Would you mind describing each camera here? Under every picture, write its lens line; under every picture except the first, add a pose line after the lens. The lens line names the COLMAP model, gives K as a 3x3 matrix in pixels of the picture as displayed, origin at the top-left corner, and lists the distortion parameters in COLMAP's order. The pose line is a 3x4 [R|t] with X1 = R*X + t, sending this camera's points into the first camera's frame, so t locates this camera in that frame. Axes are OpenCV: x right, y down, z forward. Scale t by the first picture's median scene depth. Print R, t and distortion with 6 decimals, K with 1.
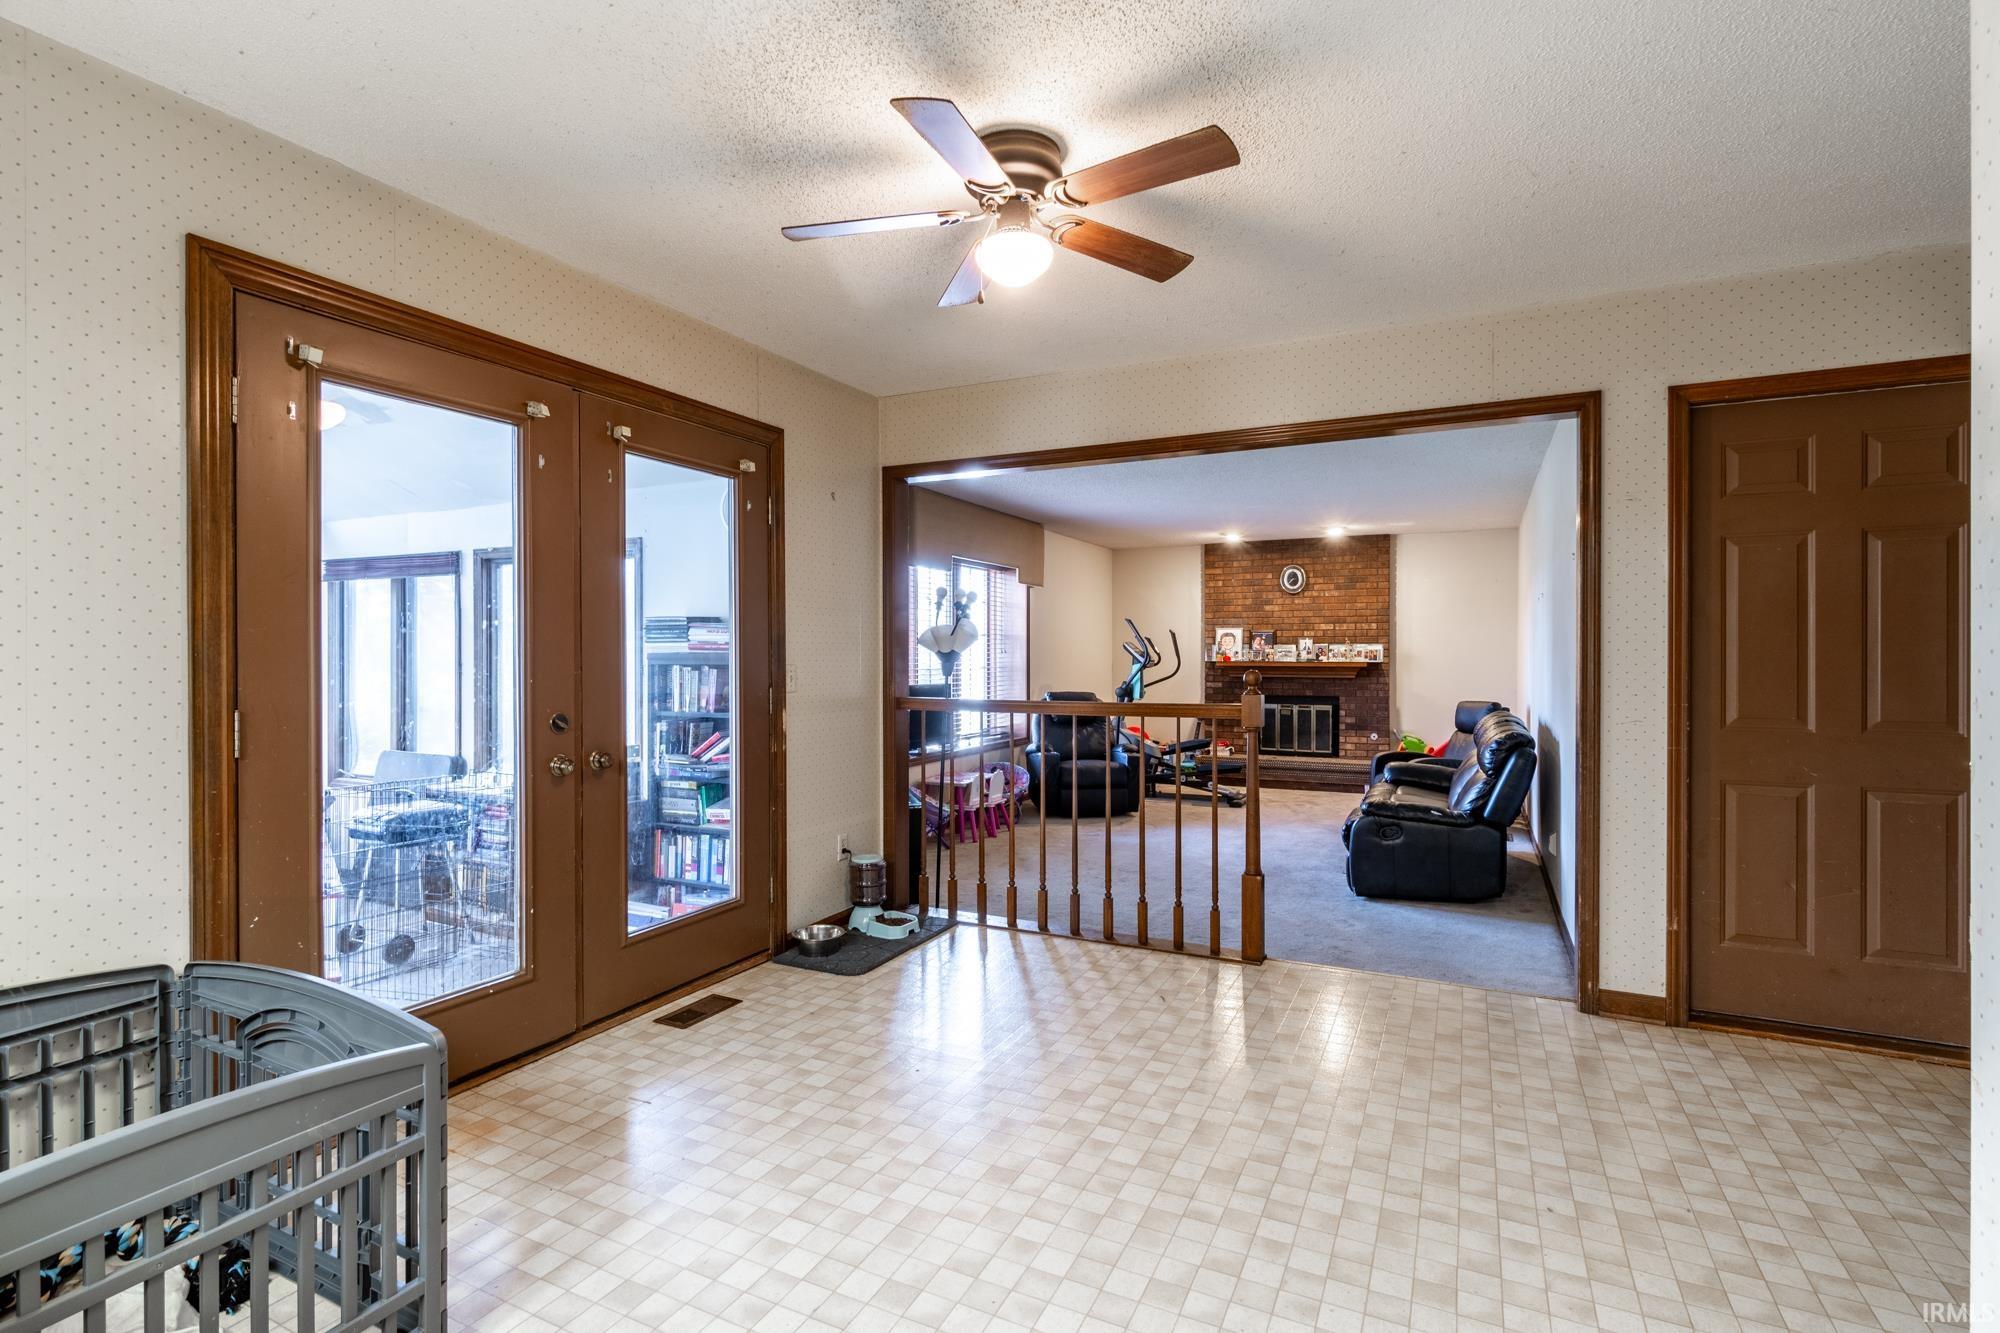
lens RADIAL K [[960.3, 0, 994.0], [0, 960.3, 654.5], [0, 0, 1]] dist [-0.003914, 0.000945]
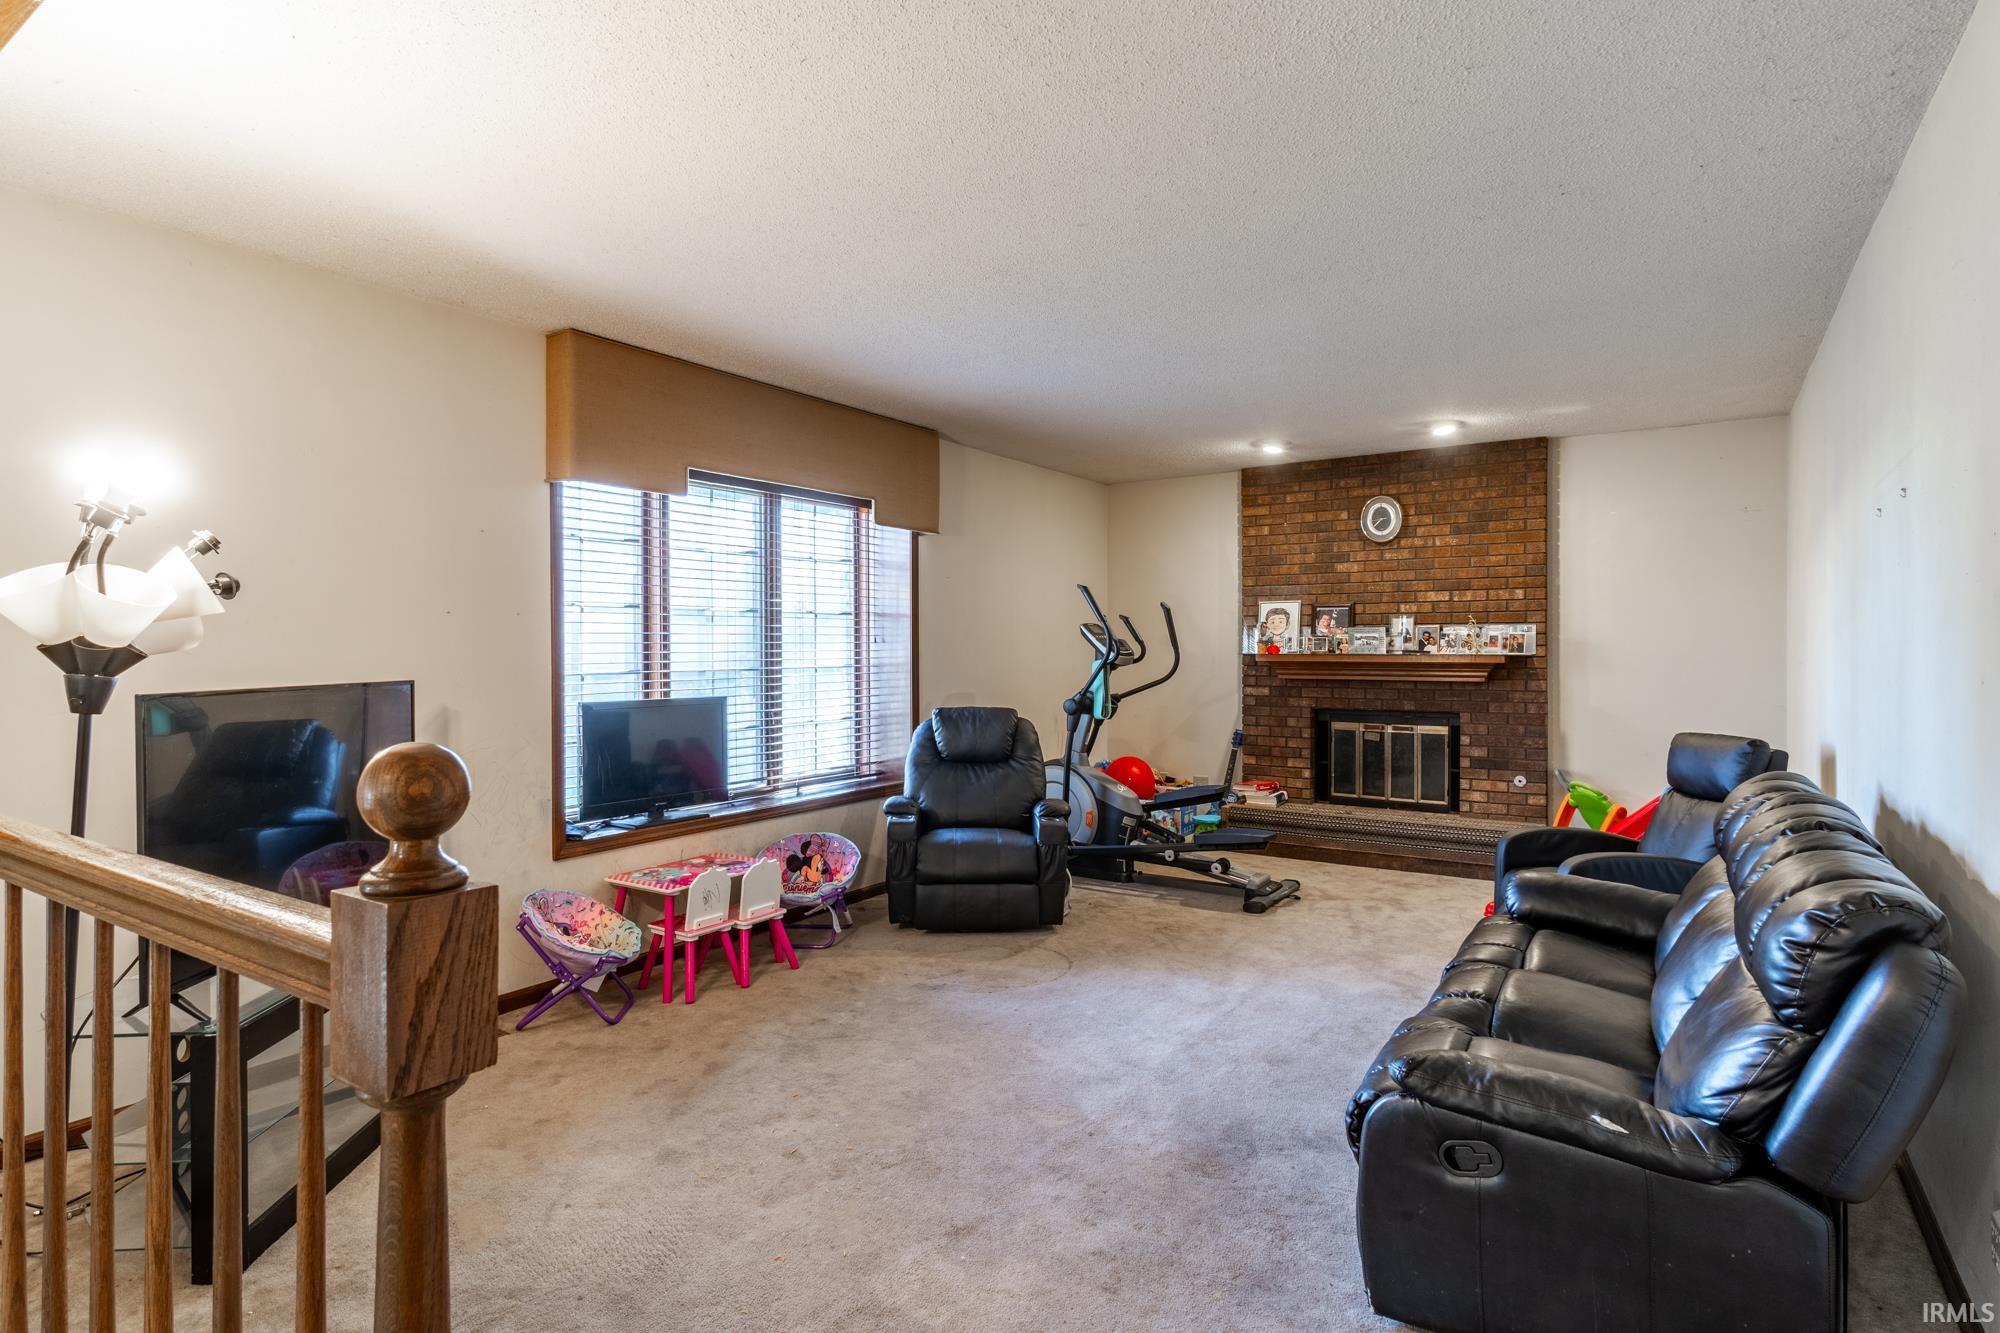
lens RADIAL K [[1021.4, 0, 999.6], [0, 1021.4, 651.8], [0, 0, 1]] dist [-0.004564, -0.002000]
pose [[0.991436, -0.005481, -0.130479, 0.159878], [0.006429, 0.999956, 0.006846, -0.000215], [0.130436, -0.007626, 0.991427, 0.334552]]
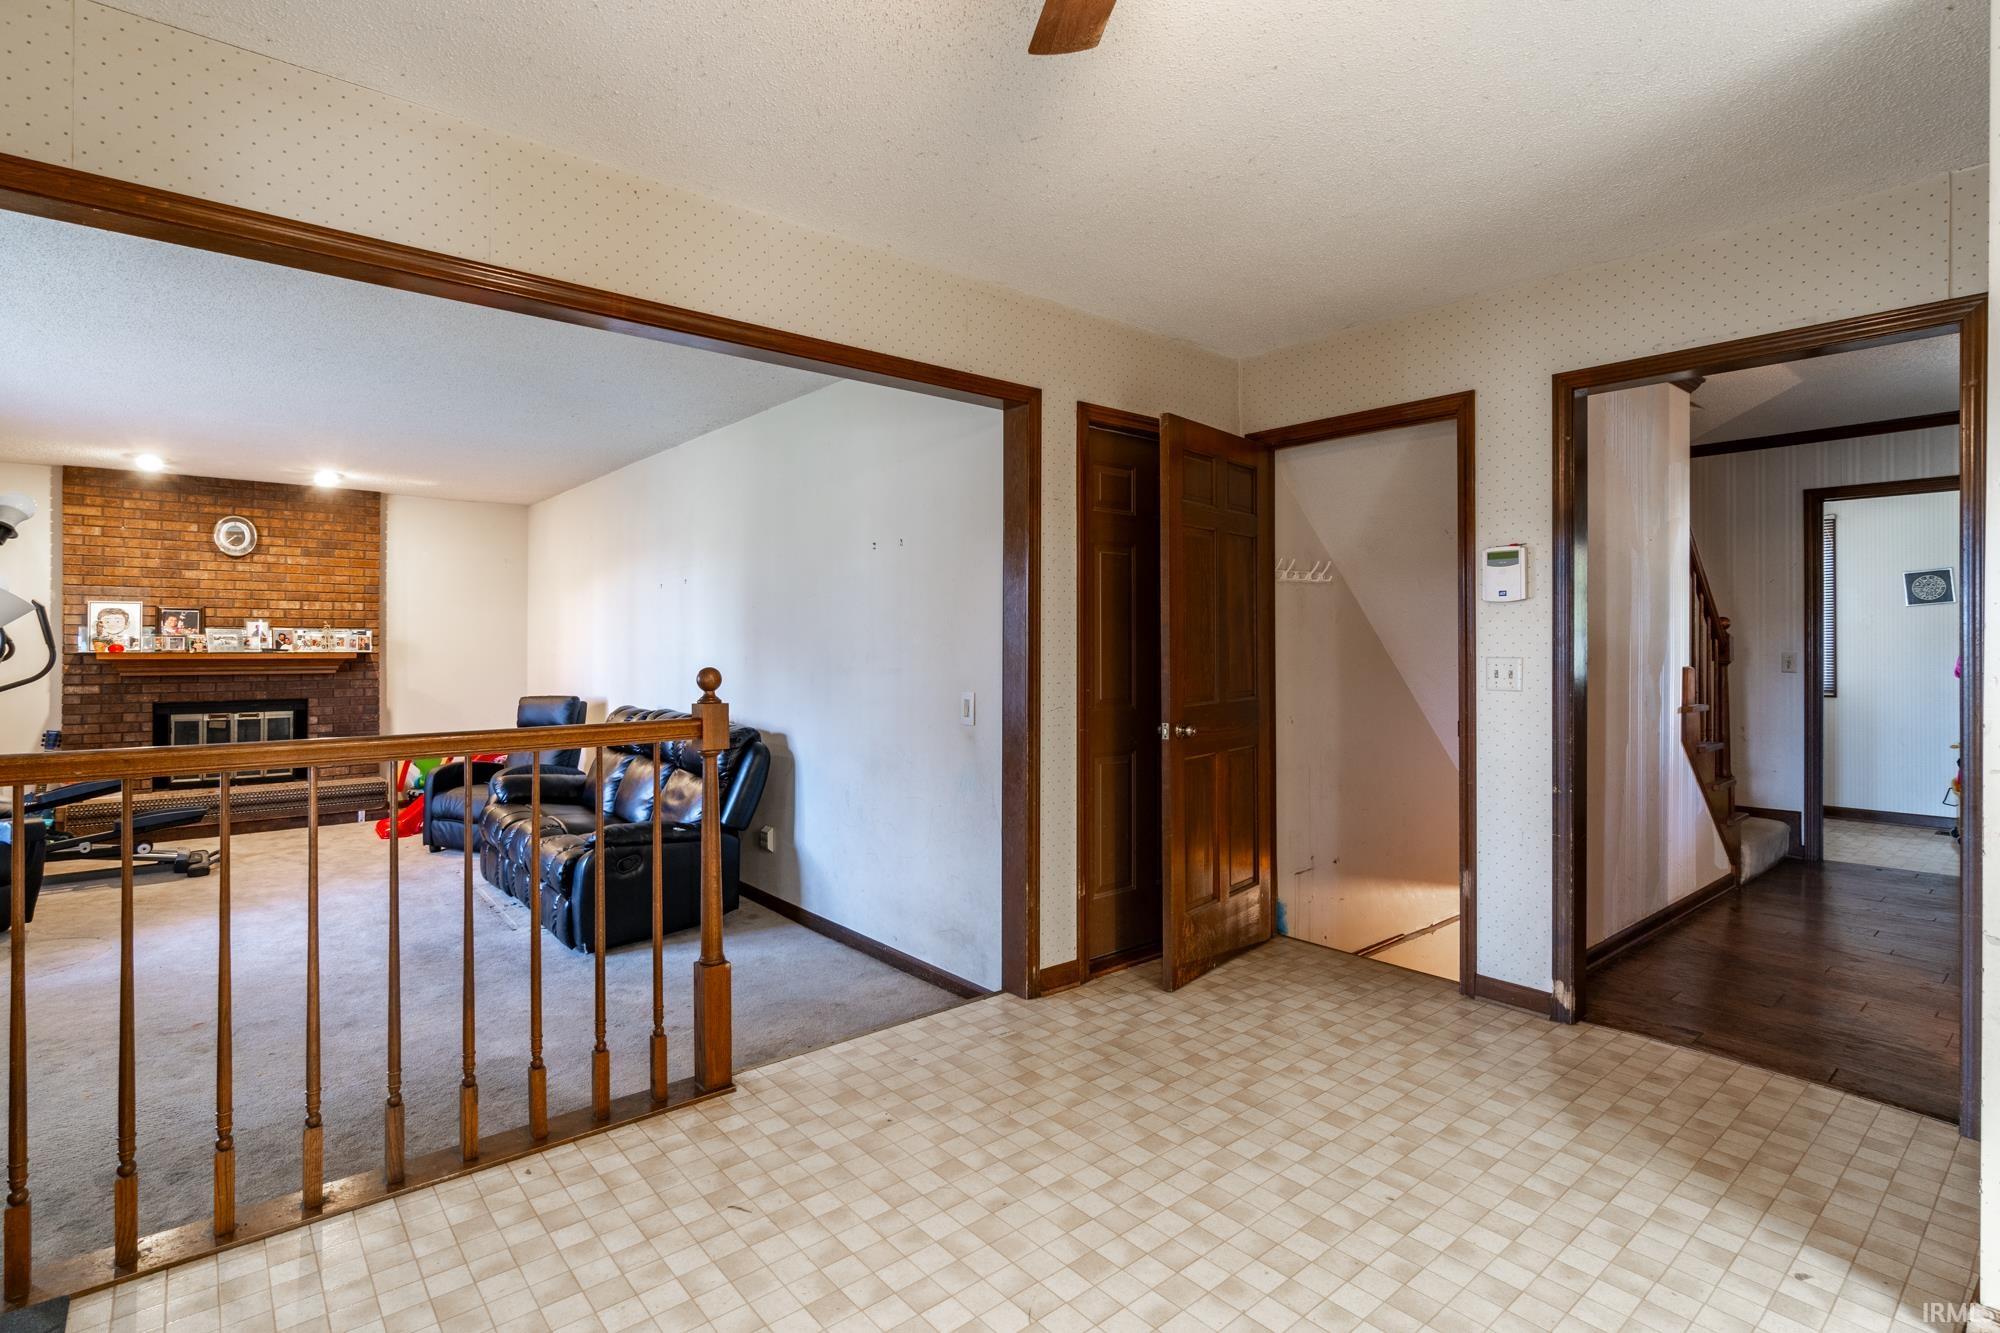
lens RADIAL K [[960.3, 0, 978.1], [0, 960.3, 642.0], [0, 0, 1]] dist [-0.003914, 0.000945]
pose [[0.407899, 0.000342, 0.913027, -0.114227], [-0.001613, 0.999999, 0.000346, -0.001478], [-0.913026, -0.001614, 0.407899, 0.217114]]
